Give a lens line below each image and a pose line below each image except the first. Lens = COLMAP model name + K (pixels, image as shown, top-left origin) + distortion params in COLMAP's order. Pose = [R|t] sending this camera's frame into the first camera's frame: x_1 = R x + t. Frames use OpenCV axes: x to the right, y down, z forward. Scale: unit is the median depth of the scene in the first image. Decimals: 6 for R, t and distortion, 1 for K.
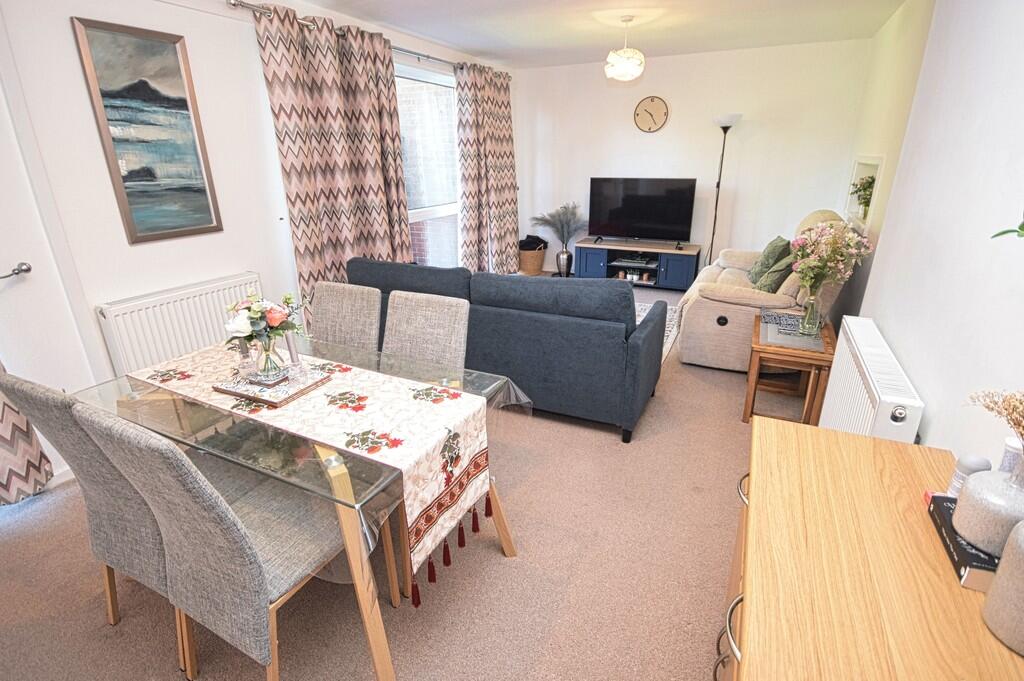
lens RADIAL K [[492.1, 0, 511.0], [0, 492.1, 333.4], [0, 0, 1]] dist [-0.004181, -0.000428]
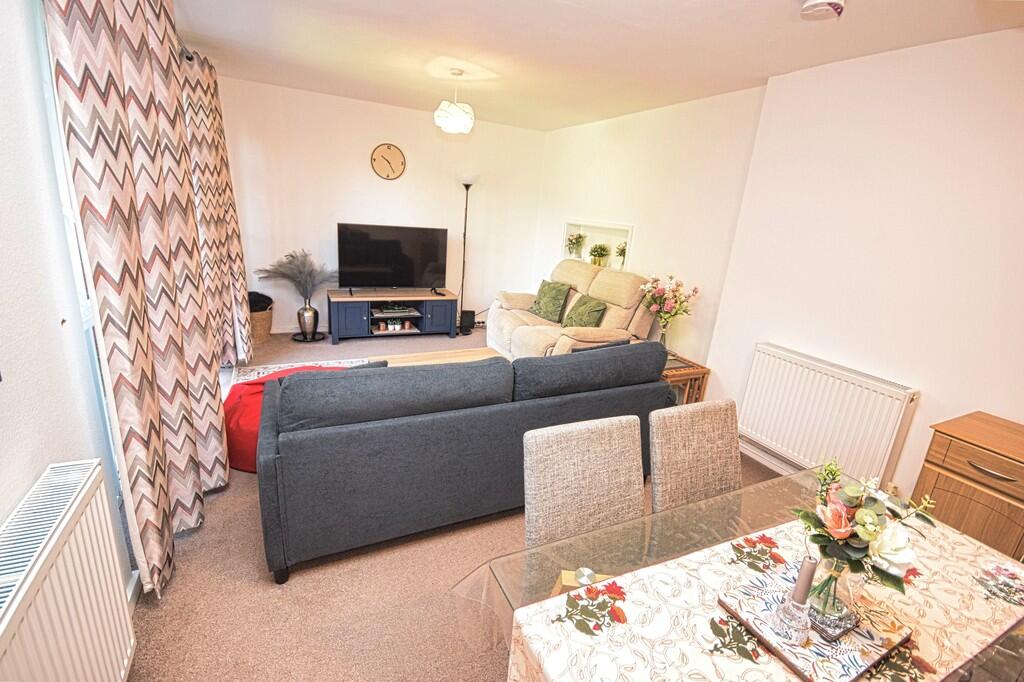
lens RADIAL K [[460.9, 0, 512.0], [0, 460.9, 341.0], [0, 0, 1]] dist [-0.020278, -0.000234]
pose [[0.601756, -0.162126, 0.782052, -0.324335], [0.187981, 0.980423, 0.058606, -0.098788], [-0.776243, 0.111744, 0.620452, 0.271730]]
